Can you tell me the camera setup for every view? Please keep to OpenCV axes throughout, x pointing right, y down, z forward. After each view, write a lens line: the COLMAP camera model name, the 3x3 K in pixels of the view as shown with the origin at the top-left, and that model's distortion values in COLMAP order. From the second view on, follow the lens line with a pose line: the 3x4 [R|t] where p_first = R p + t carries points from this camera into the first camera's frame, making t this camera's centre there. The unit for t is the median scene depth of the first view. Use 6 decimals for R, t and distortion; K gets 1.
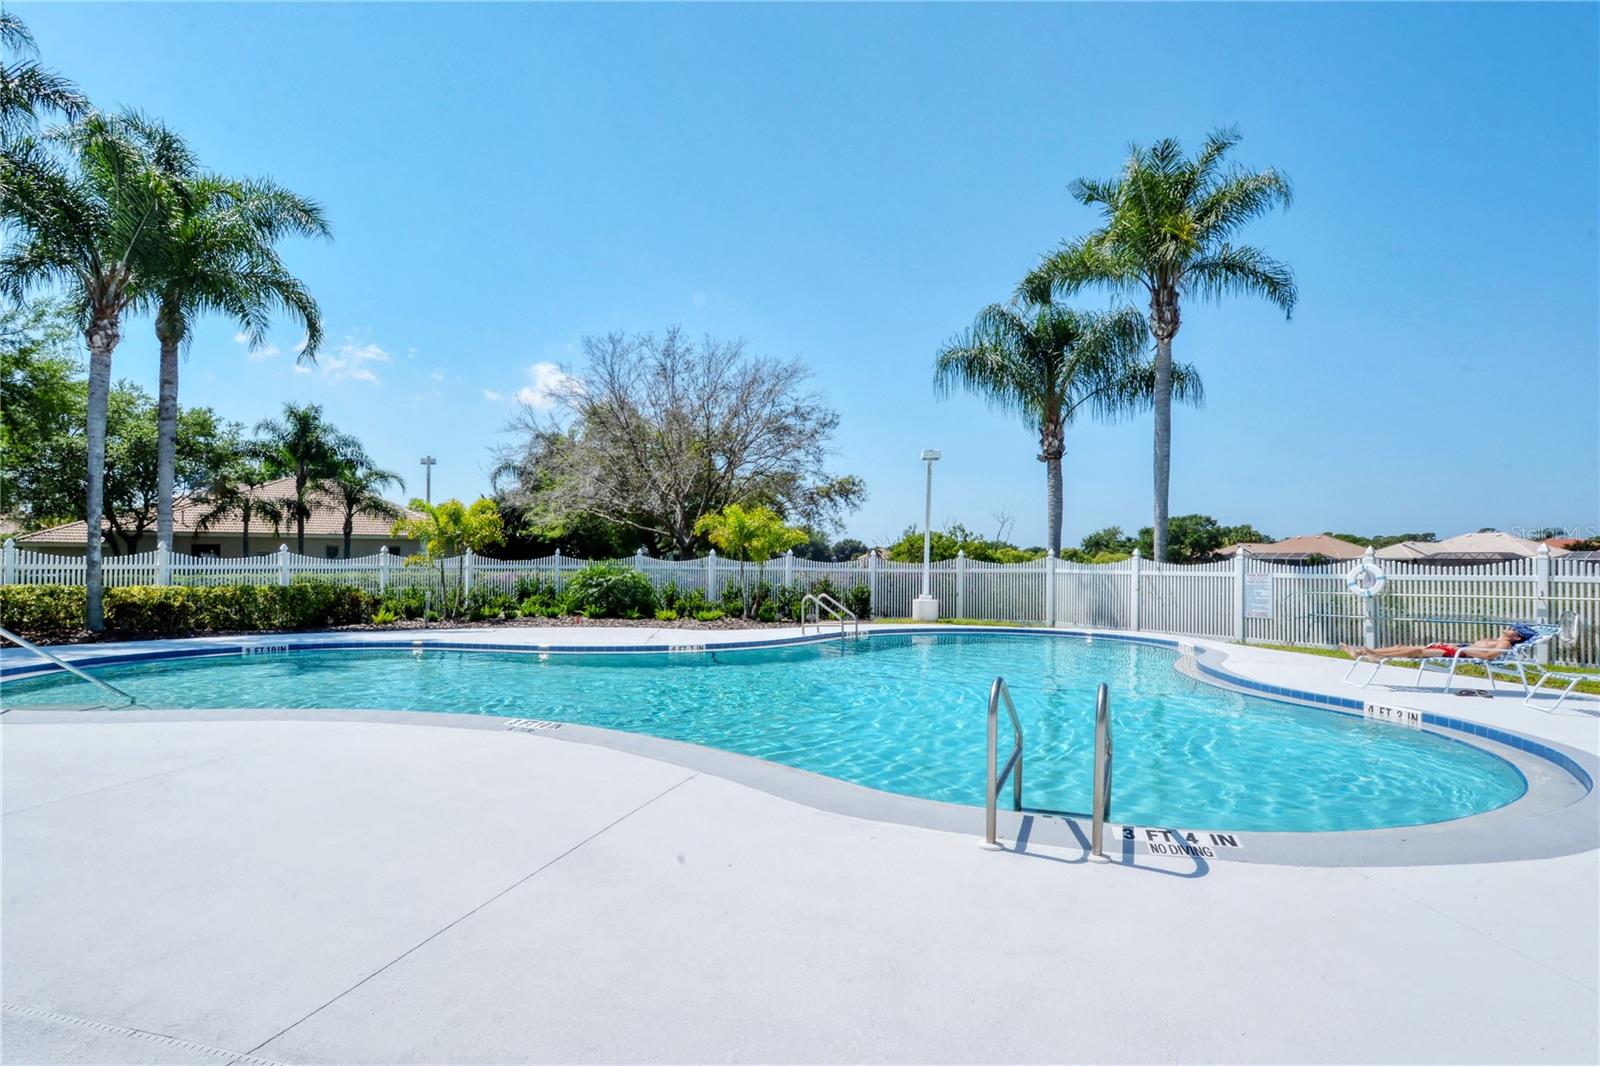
lens RADIAL K [[840.1, 0, 800.0], [0, 840.1, 541.2], [0, 0, 1]] dist [-0.001630, -0.000741]
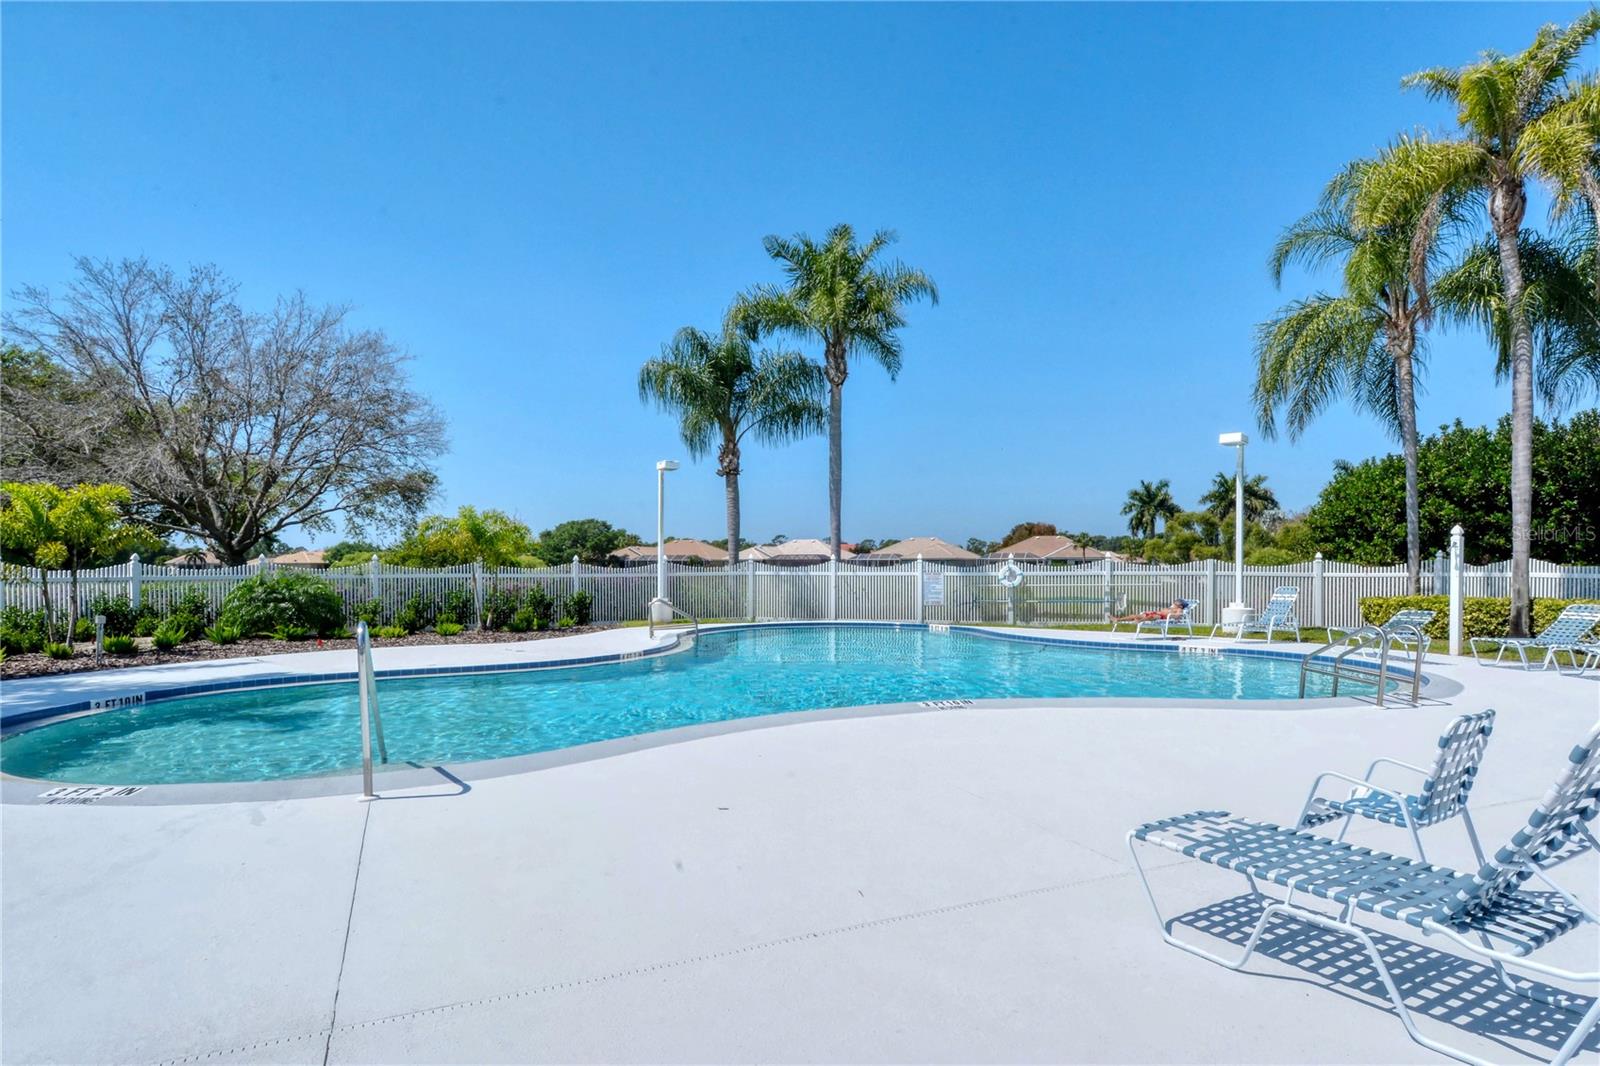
lens RADIAL K [[830.2, 0, 800.2], [0, 830.2, 564.8], [0, 0, 1]] dist [-0.000688, -0.000573]
pose [[0.762858, -0.008622, 0.646509, -0.401888], [-0.008272, 0.999699, 0.023093, -0.002964], [-0.646514, -0.022965, 0.762557, 0.092735]]
